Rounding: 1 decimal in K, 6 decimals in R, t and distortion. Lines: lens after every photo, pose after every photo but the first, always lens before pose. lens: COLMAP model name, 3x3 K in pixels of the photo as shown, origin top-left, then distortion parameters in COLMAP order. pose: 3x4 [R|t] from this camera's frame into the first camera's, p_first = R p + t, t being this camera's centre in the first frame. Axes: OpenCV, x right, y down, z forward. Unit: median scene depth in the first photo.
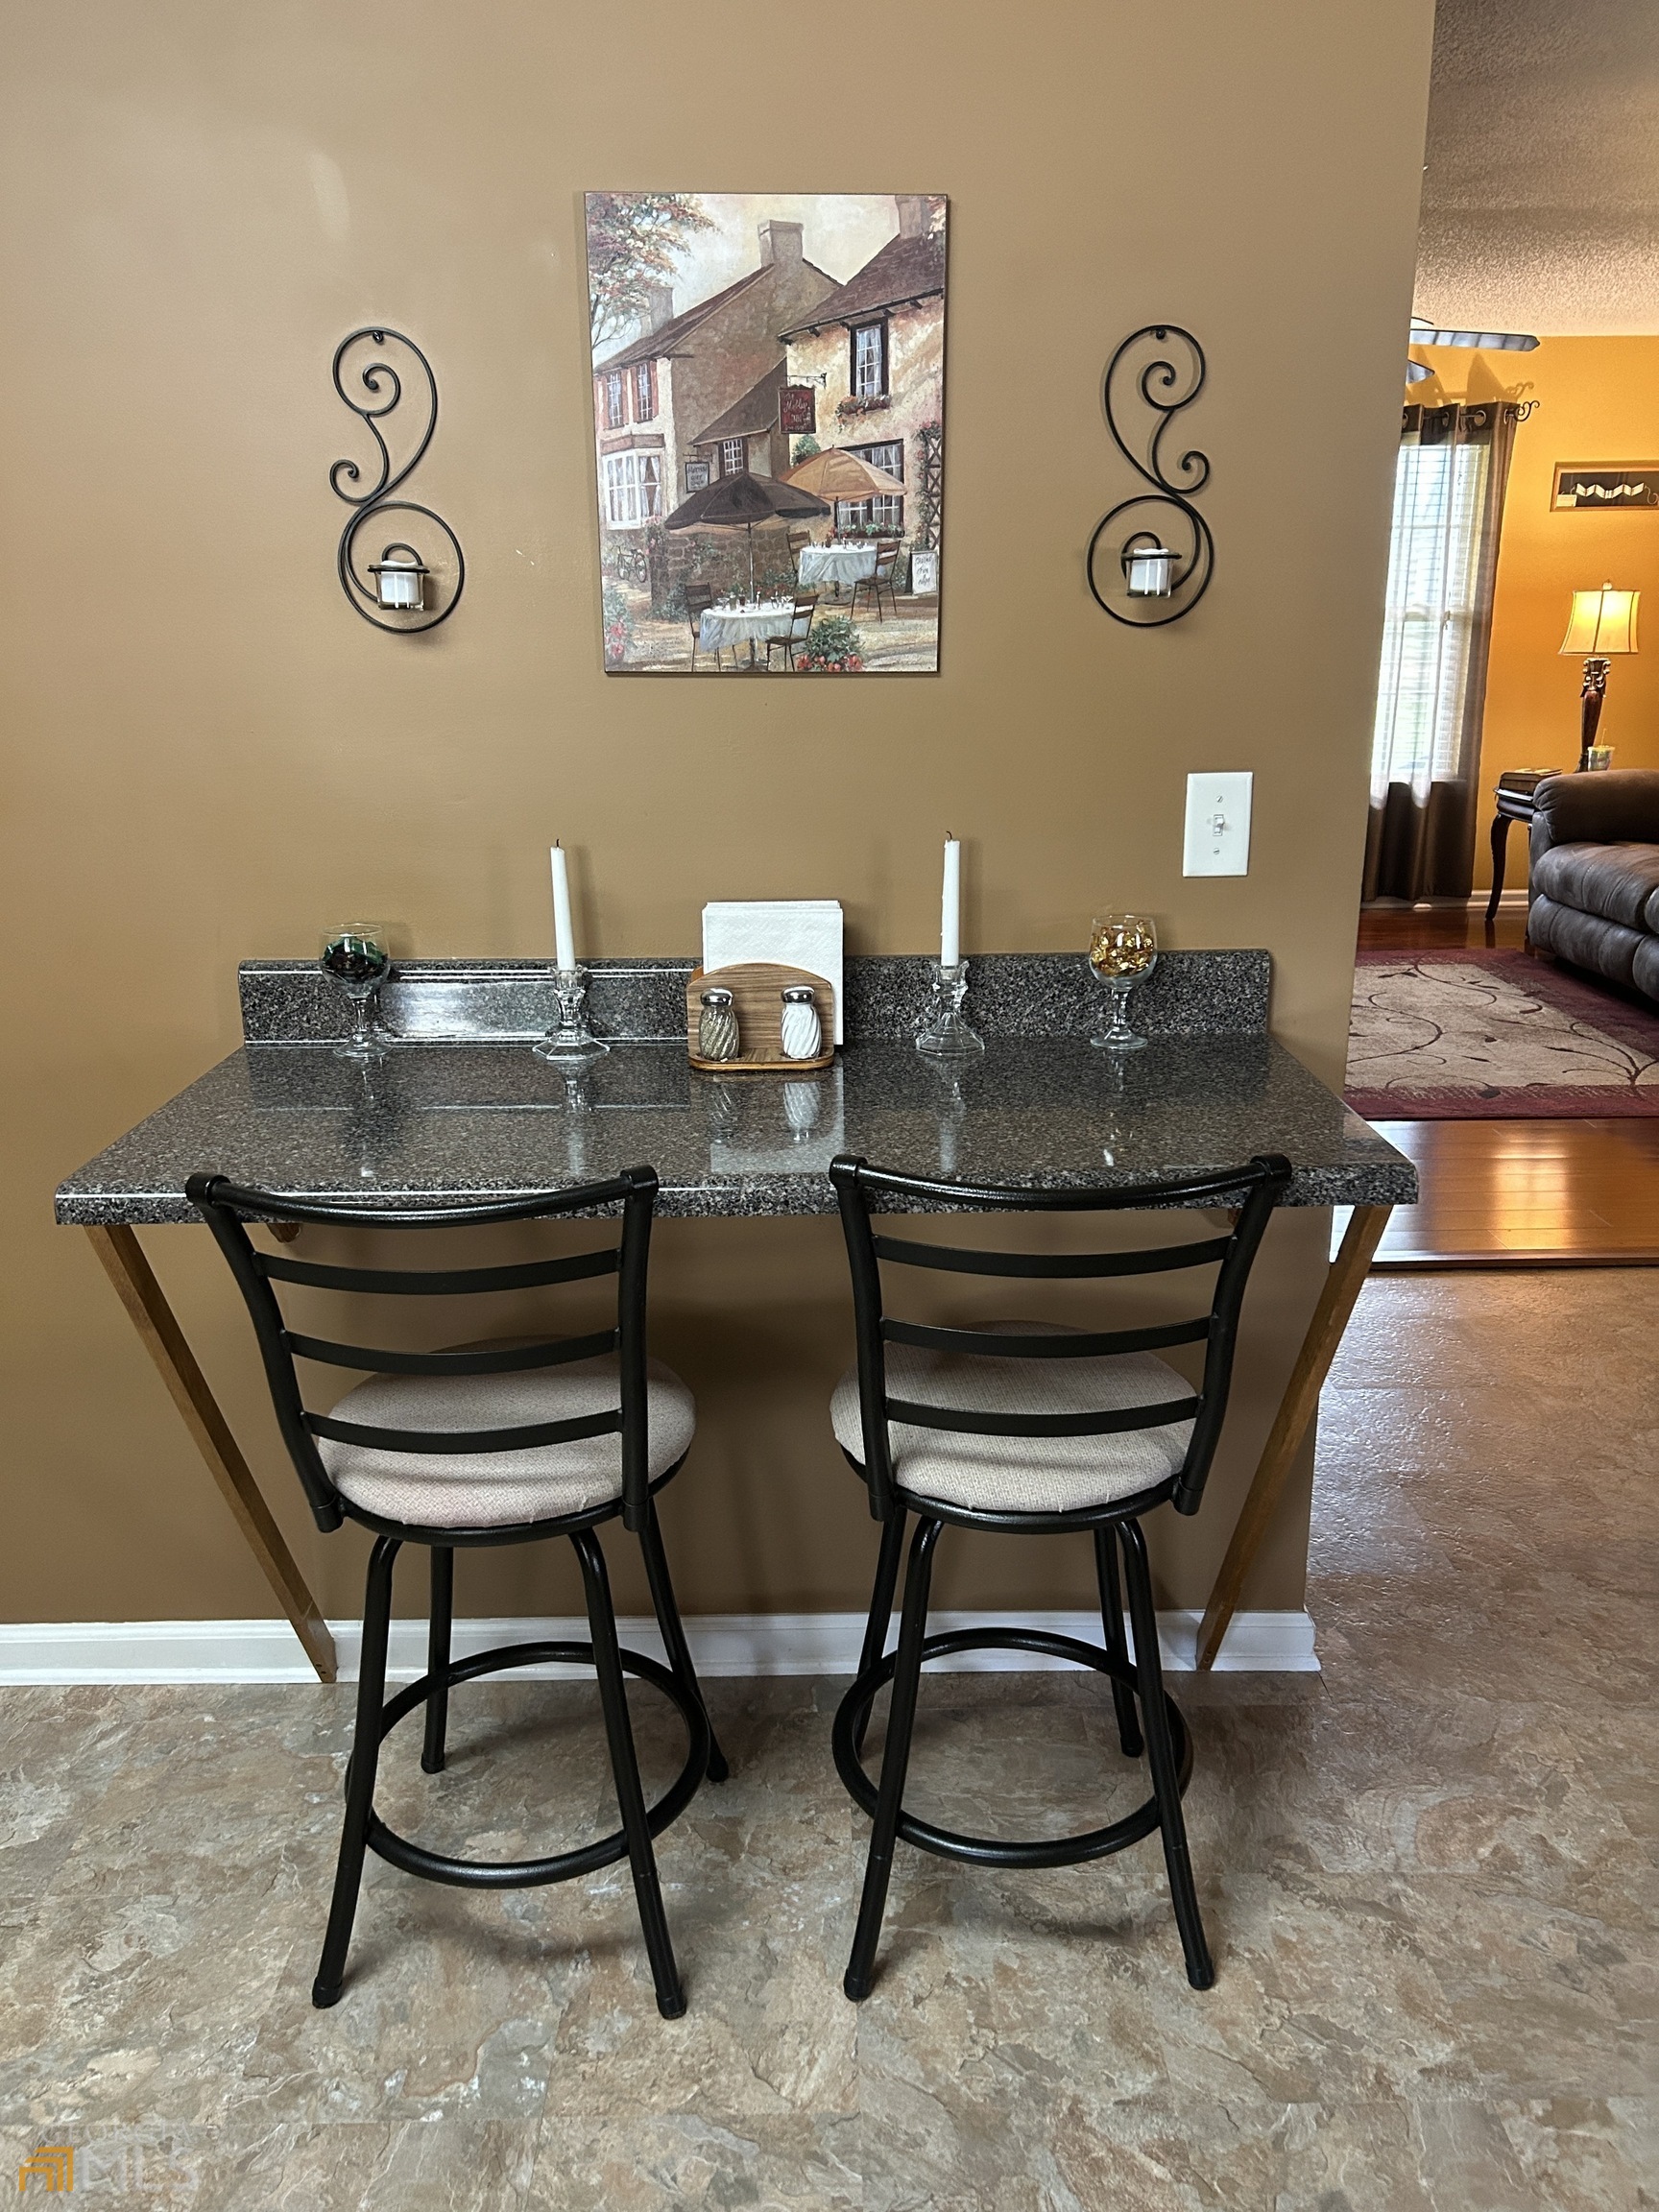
lens RADIAL K [[1685.4, 0, 827.0], [0, 1685.4, 1109.1], [0, 0, 1]] dist [0.068726, -0.046234]
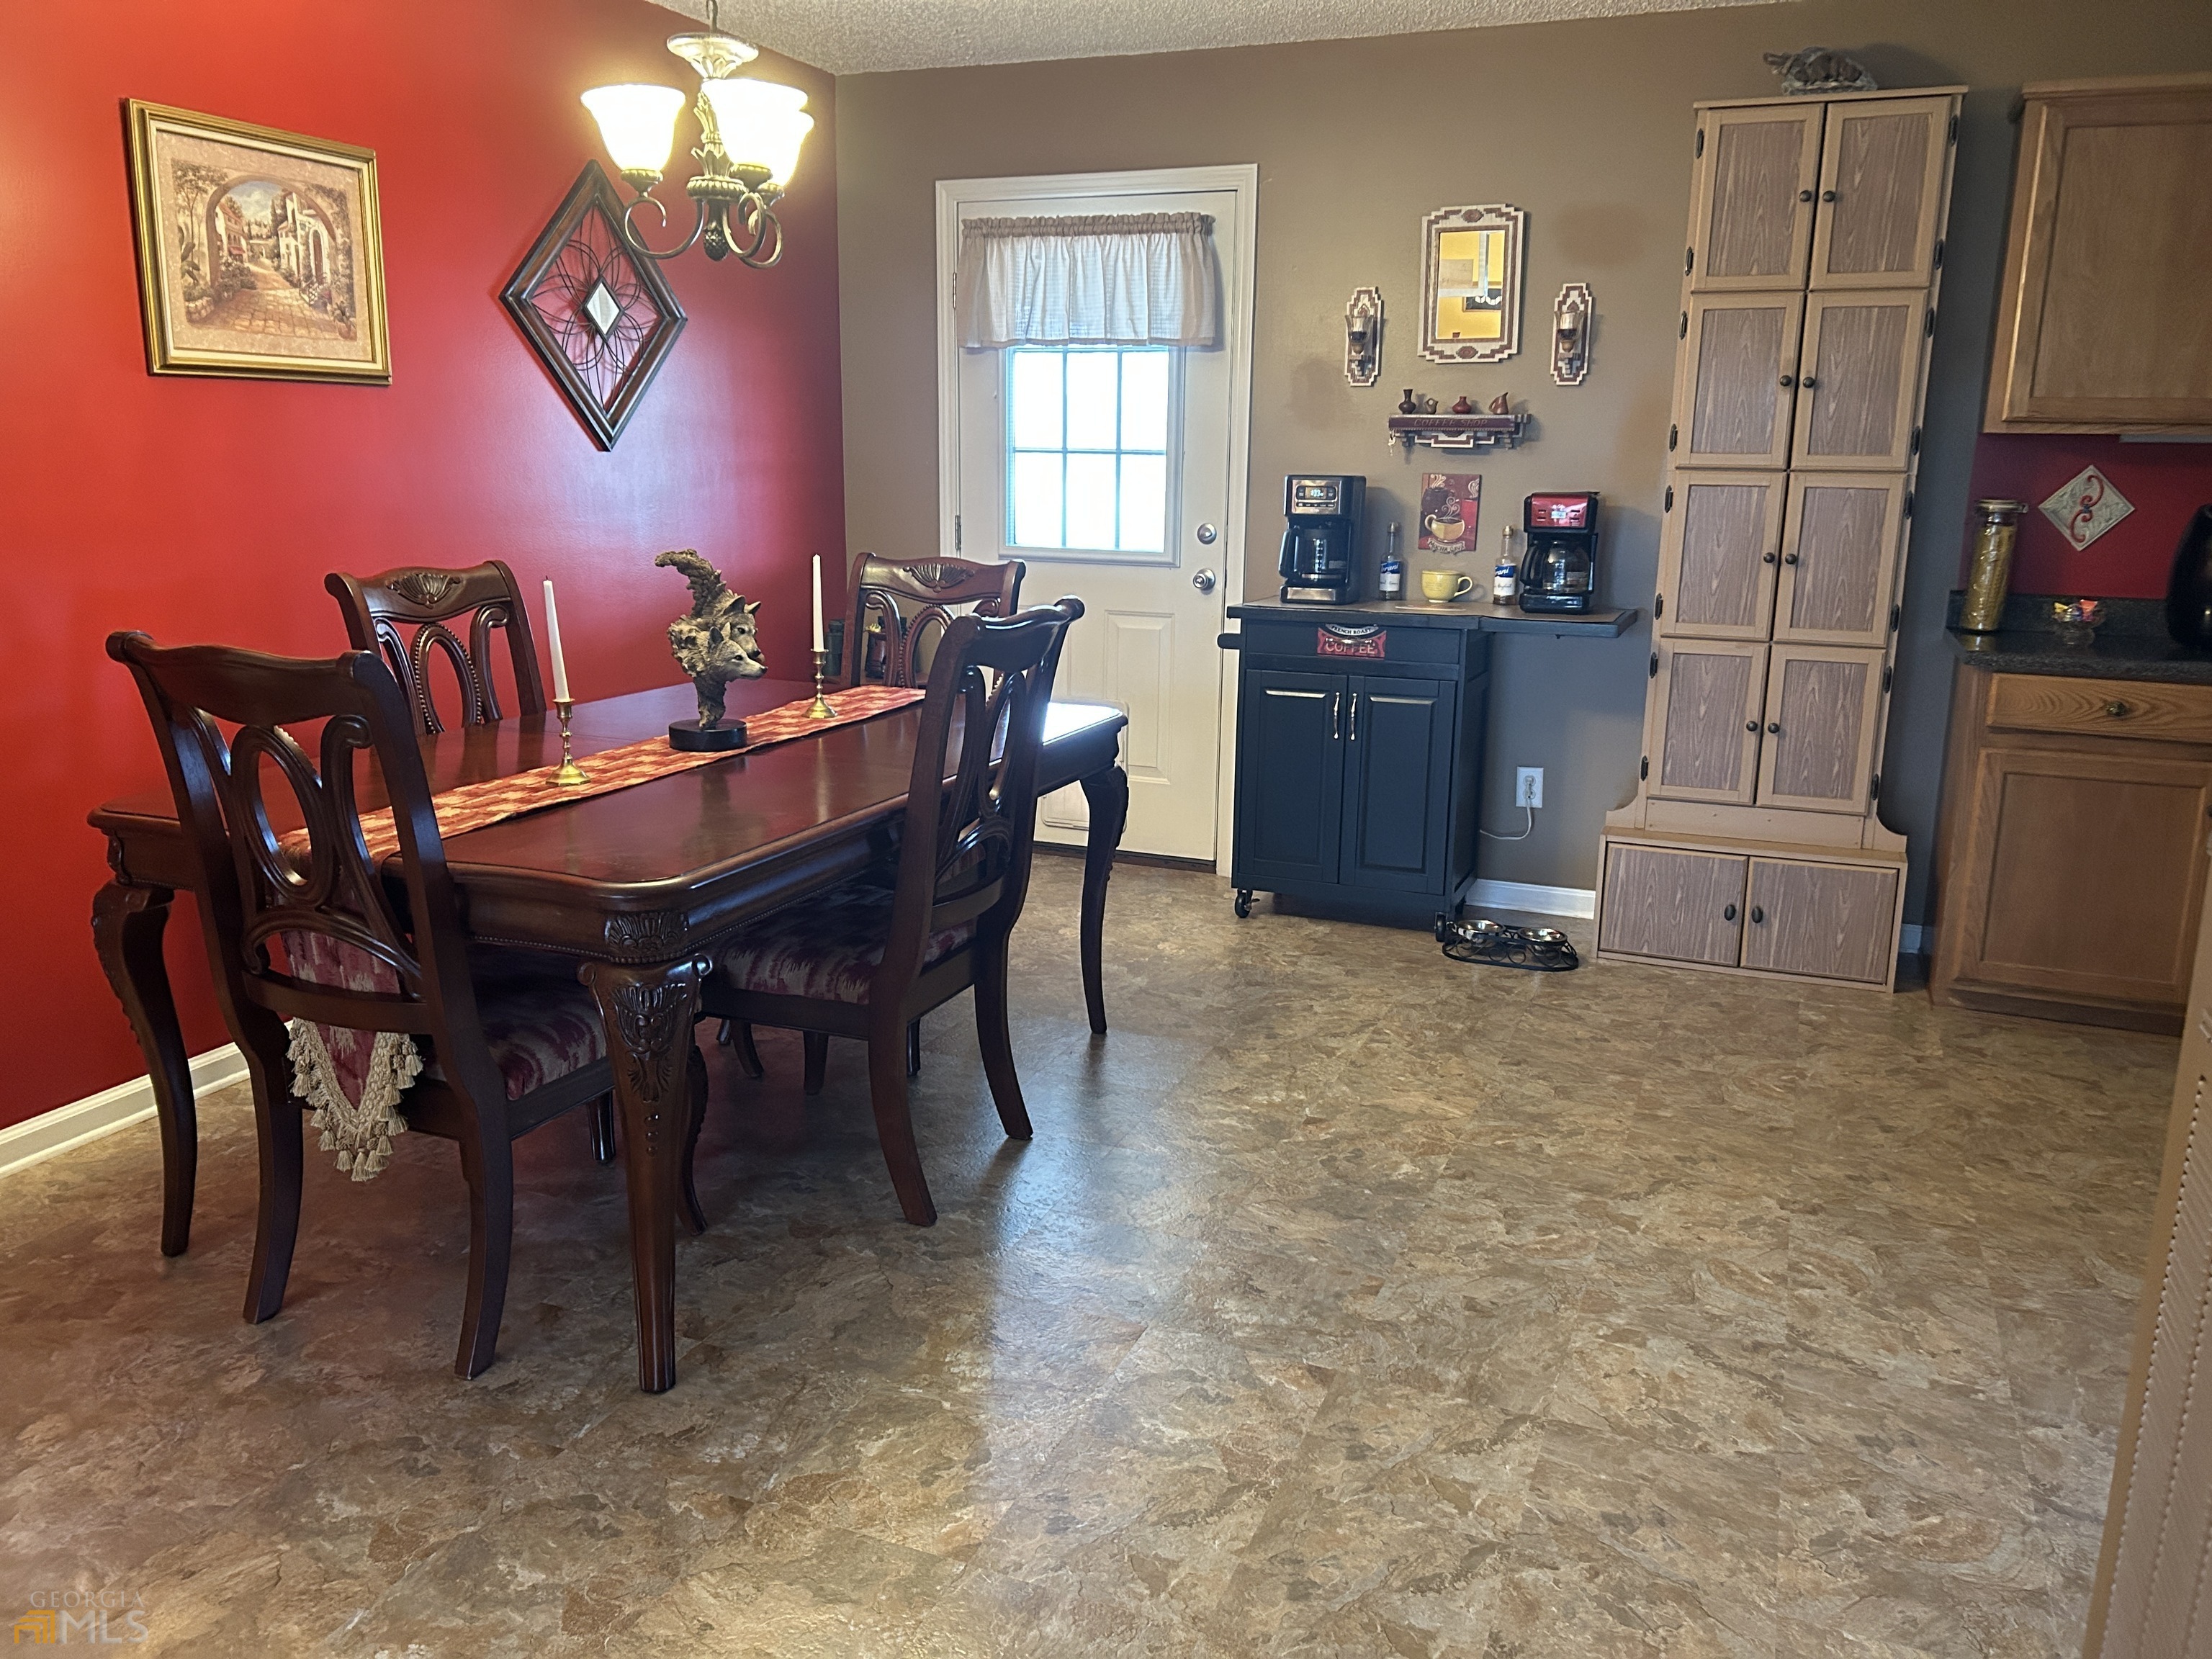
lens RADIAL K [[1646.4, 0, 1099.6], [0, 1646.4, 817.3], [0, 0, 1]] dist [0.035535, -0.048643]
pose [[-0.919494, -0.090714, 0.382493, 0.589199], [0.104013, 0.882189, 0.459265, -0.597403], [-0.379093, 0.462075, -0.801733, 2.137899]]
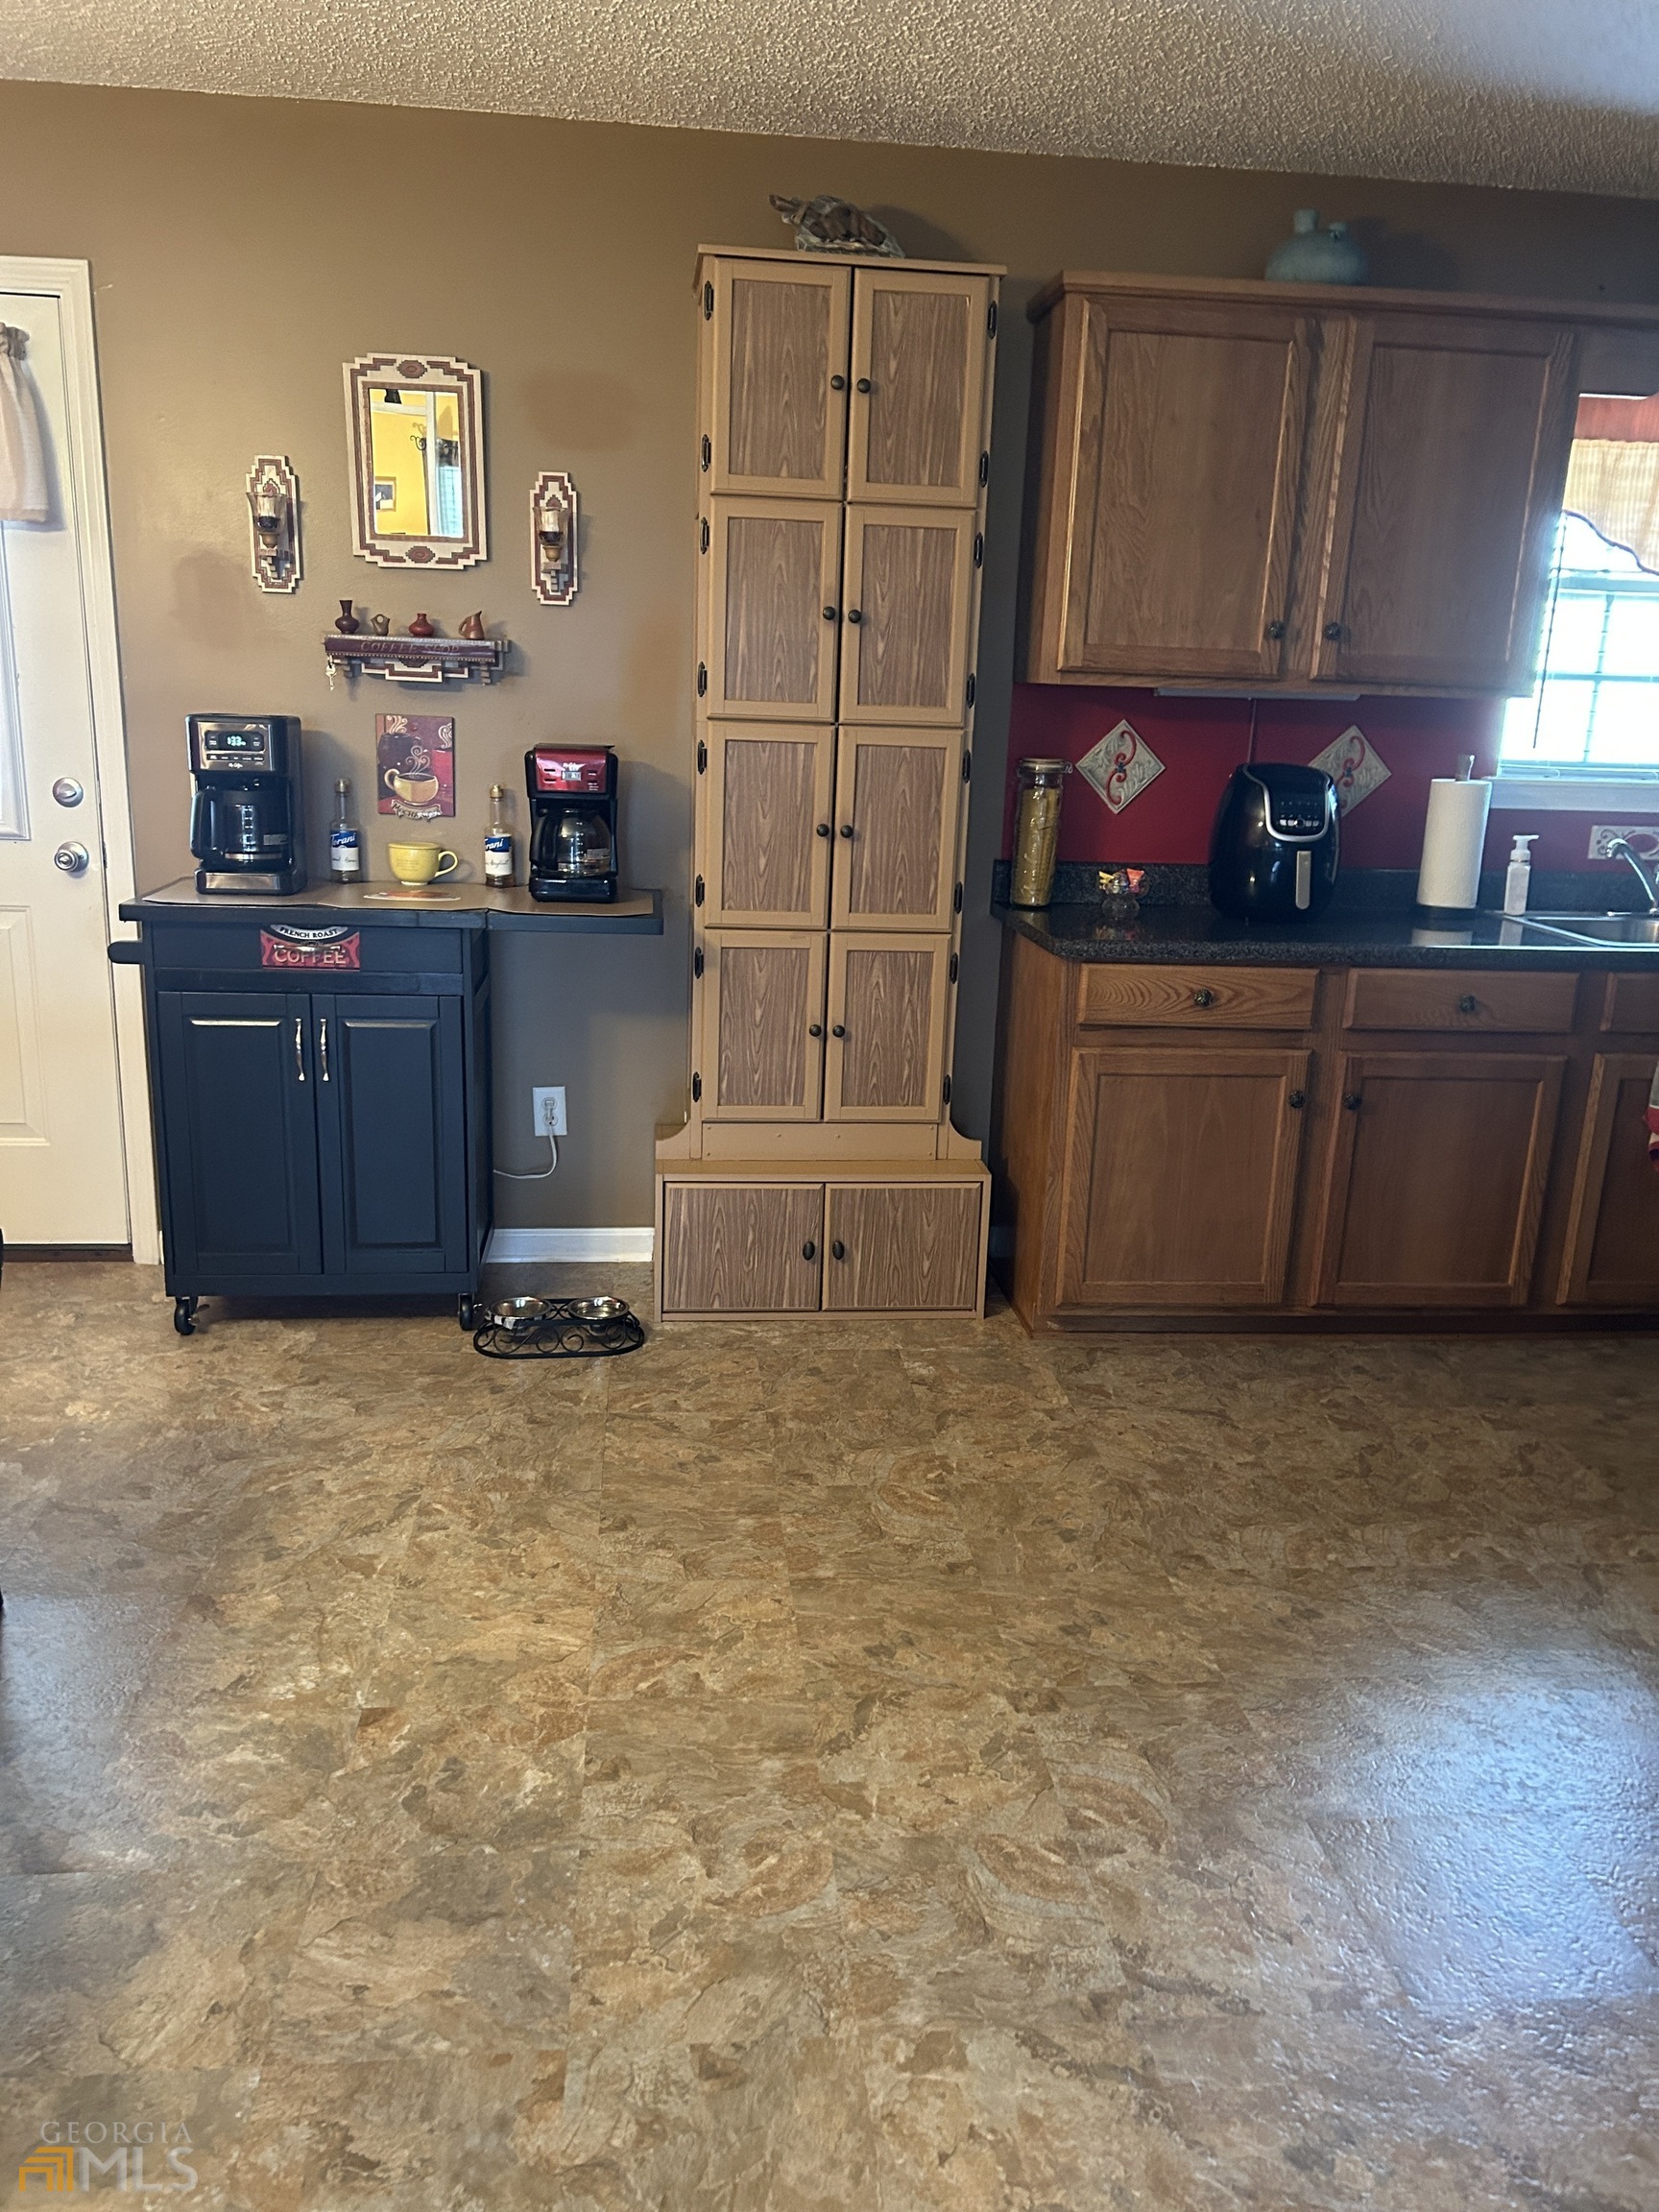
lens RADIAL K [[1646.4, 0, 827.3], [0, 1646.4, 1116.6], [0, 0, 1]] dist [0.035535, -0.048643]
pose [[-0.994444, -0.002465, -0.105237, 0.849666], [-0.056781, 0.854380, 0.516538, -0.457785], [0.088639, 0.519644, -0.849773, 1.544602]]
